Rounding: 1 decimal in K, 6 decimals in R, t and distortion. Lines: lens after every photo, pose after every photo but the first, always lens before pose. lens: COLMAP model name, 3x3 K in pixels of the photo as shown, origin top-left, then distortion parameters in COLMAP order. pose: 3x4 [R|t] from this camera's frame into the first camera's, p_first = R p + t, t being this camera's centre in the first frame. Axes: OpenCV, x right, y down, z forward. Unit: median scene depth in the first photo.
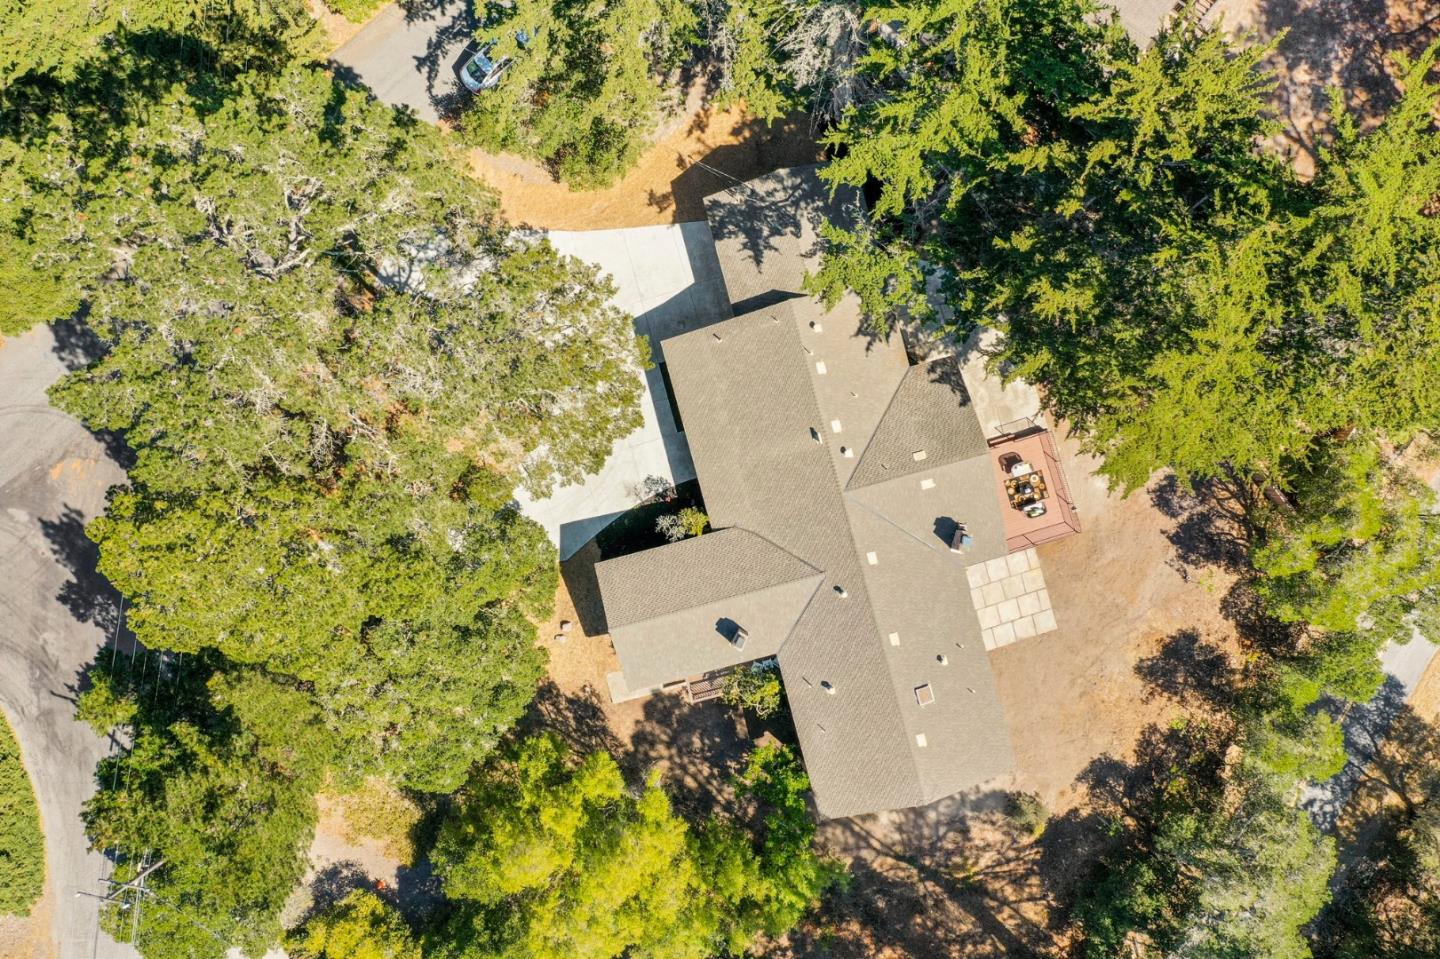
lens RADIAL K [[619.8, 0, 720.0], [0, 619.8, 479.5], [0, 0, 1]] dist [-0.000104, 0.000002]
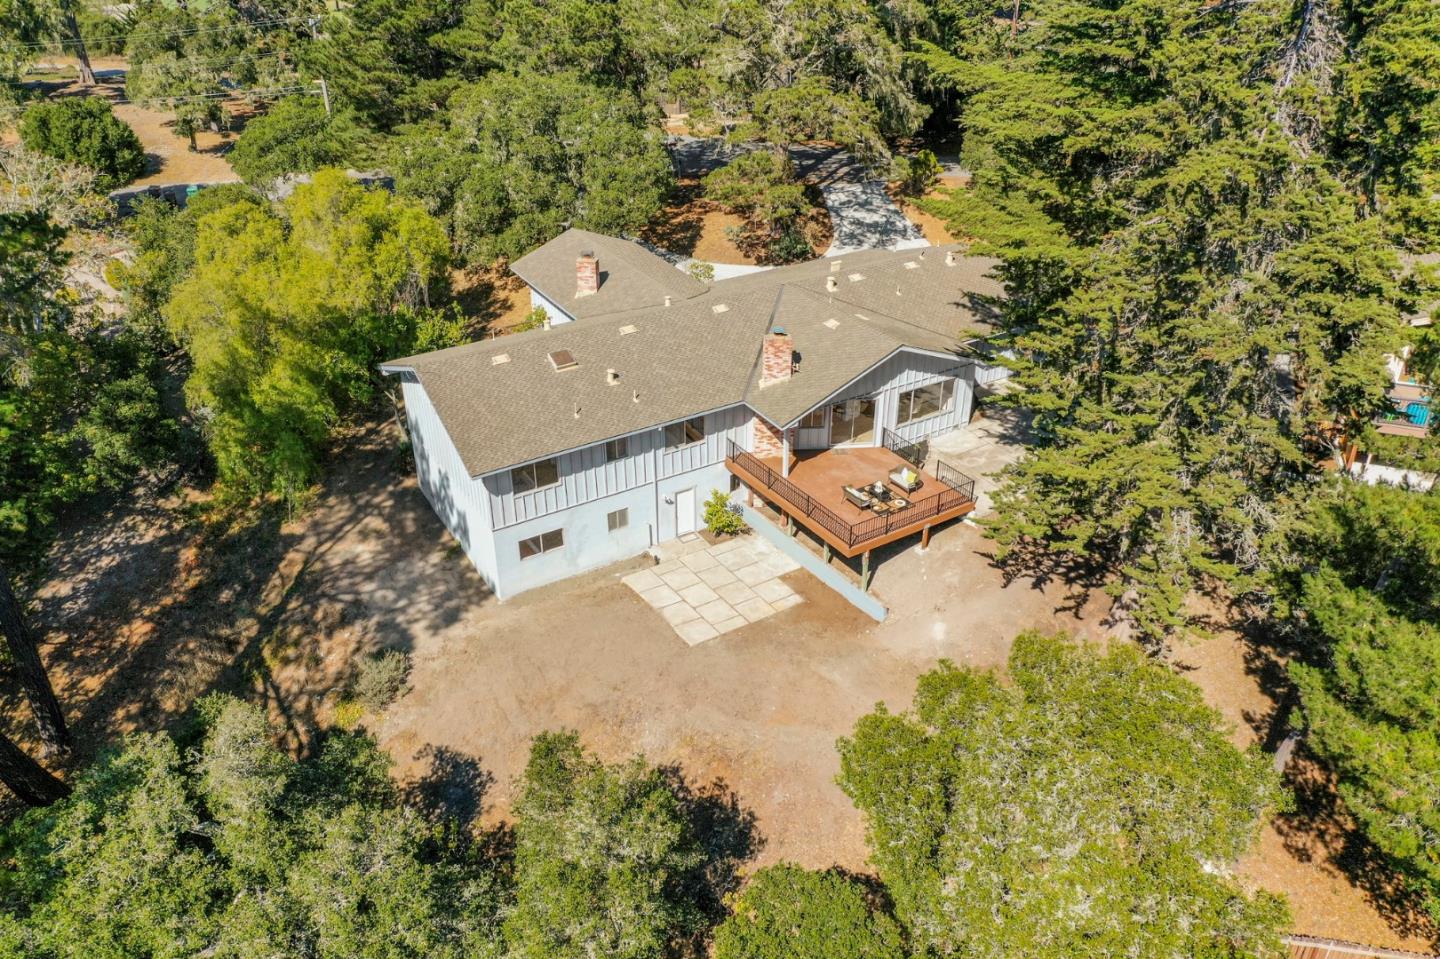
lens RADIAL K [[619.8, 0, 720.0], [0, 619.8, 479.5], [0, 0, 1]] dist [-0.000104, 0.000002]
pose [[0.269971, 0.815176, -0.512449, 0.667100], [-0.962449, 0.212747, -0.168616, 0.256452], [-0.028430, 0.538727, 0.842000, 0.352111]]
